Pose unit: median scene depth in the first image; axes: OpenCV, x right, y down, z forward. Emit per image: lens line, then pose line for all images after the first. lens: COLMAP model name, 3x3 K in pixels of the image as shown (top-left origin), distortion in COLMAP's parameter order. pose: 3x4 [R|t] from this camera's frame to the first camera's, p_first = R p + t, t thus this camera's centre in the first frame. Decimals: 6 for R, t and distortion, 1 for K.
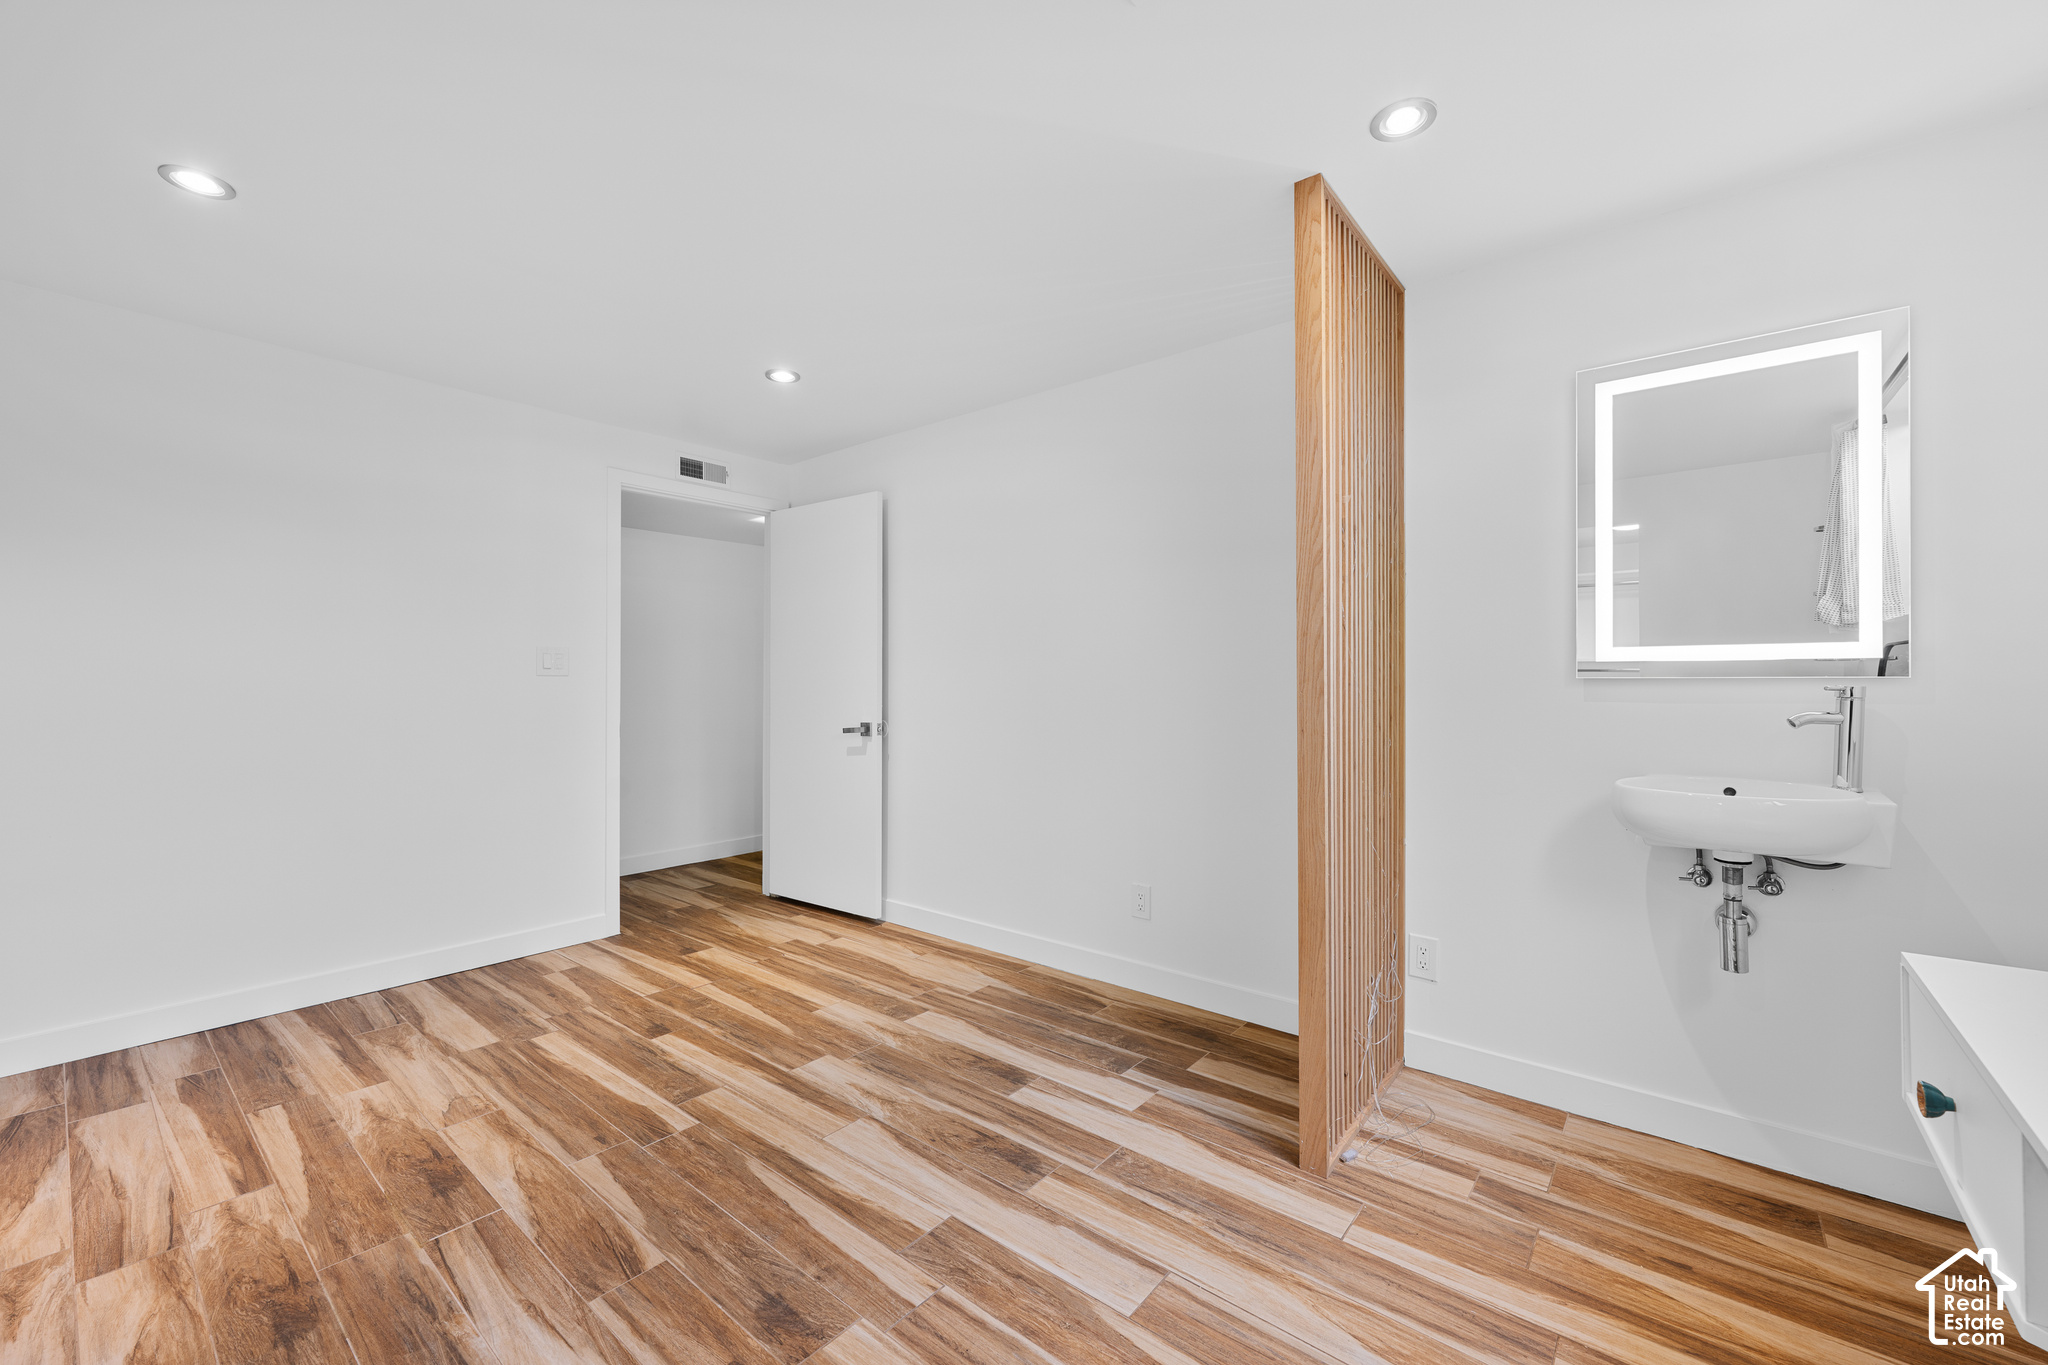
lens RADIAL K [[827.8, 0, 1026.1], [0, 827.8, 683.2], [0, 0, 1]] dist [-0.000147, 0.000145]
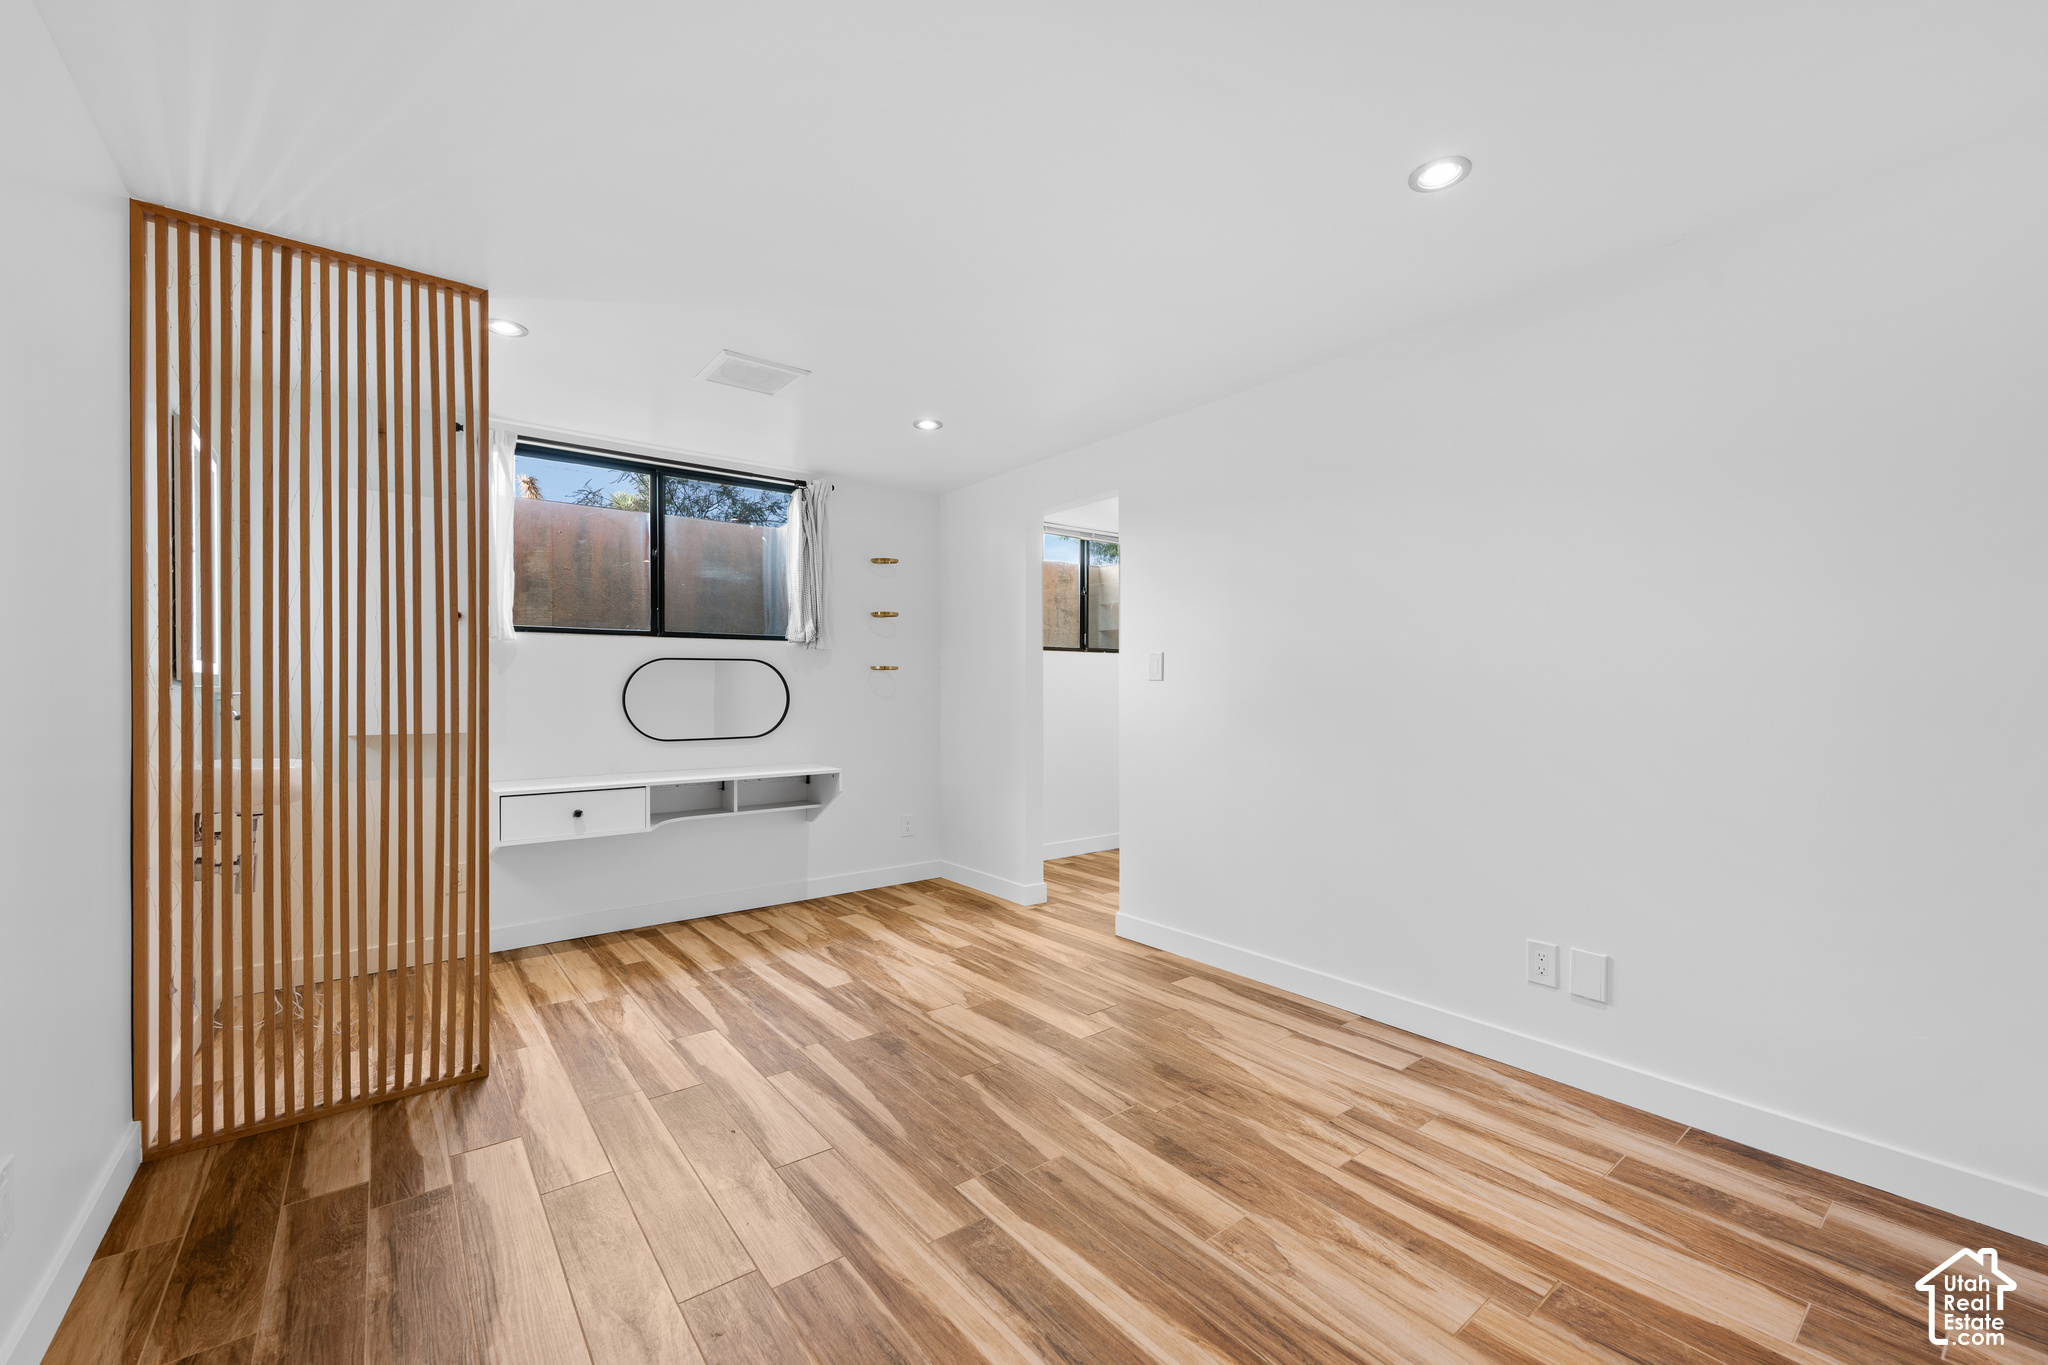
lens RADIAL K [[827.8, 0, 1021.8], [0, 827.8, 687.4], [0, 0, 1]] dist [-0.000147, 0.000145]
pose [[-0.977448, 0.003835, 0.211142, -0.711819], [0.003484, 0.999992, -0.002036, 0.002538], [-0.211148, -0.001254, -0.977453, 2.014320]]
